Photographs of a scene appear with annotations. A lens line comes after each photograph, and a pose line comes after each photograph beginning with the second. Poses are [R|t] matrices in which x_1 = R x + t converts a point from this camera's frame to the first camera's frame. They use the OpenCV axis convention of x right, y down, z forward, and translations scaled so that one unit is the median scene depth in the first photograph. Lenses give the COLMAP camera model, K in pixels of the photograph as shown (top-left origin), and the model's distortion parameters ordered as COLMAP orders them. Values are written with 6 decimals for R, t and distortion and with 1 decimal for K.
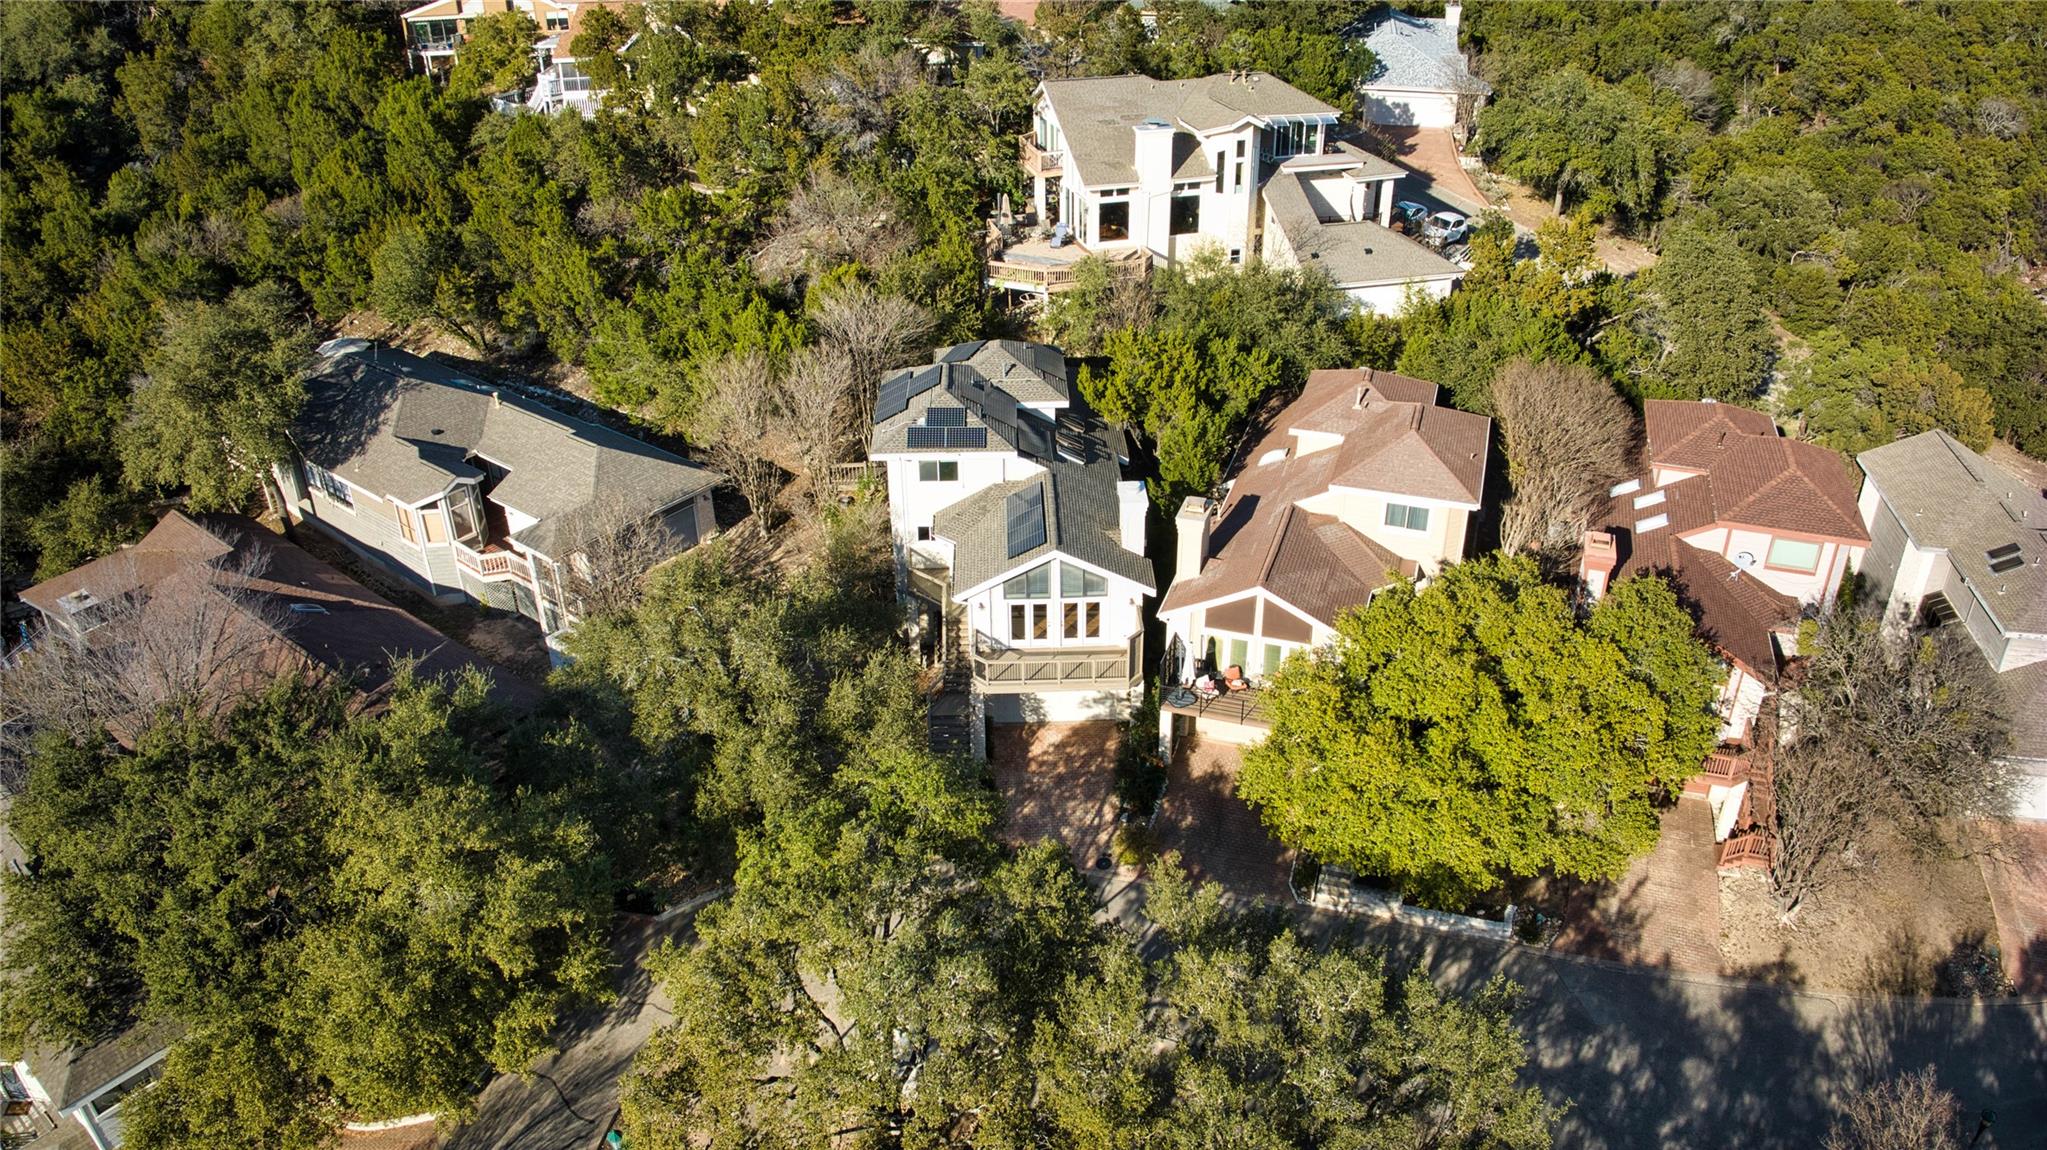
lens RADIAL K [[1493.6, 0, 1023.5], [0, 1493.6, 575.0], [0, 0, 1]] dist [-0.131194, 0.001044]
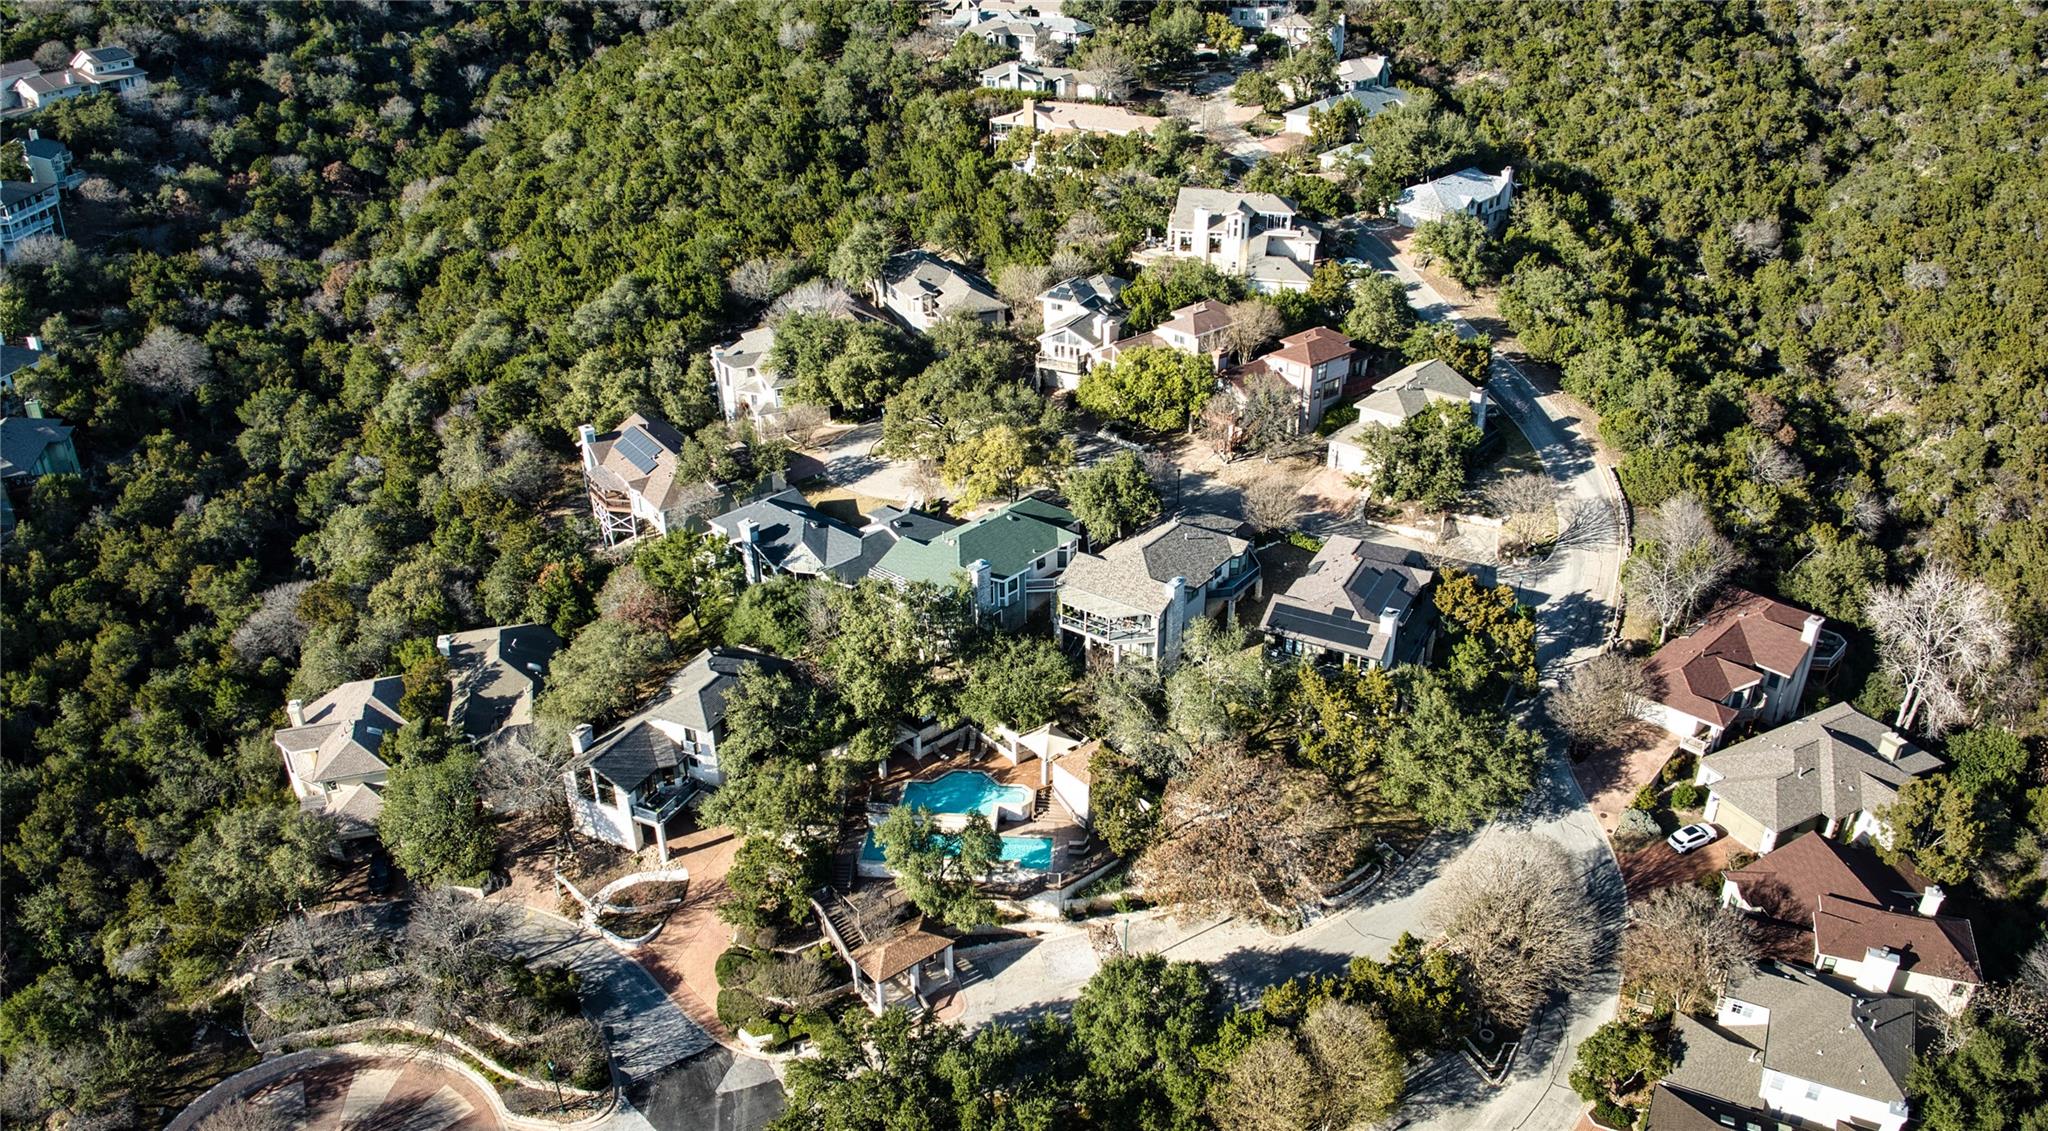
lens RADIAL K [[1497.8, 0, 1024.0], [0, 1497.8, 565.5], [0, 0, 1]] dist [-0.134999, -0.003743]
pose [[0.879841, 0.219316, -0.421639, 0.998621], [-0.237243, 0.971397, 0.010214, 0.333657], [0.411819, 0.091045, 0.906706, -1.364505]]
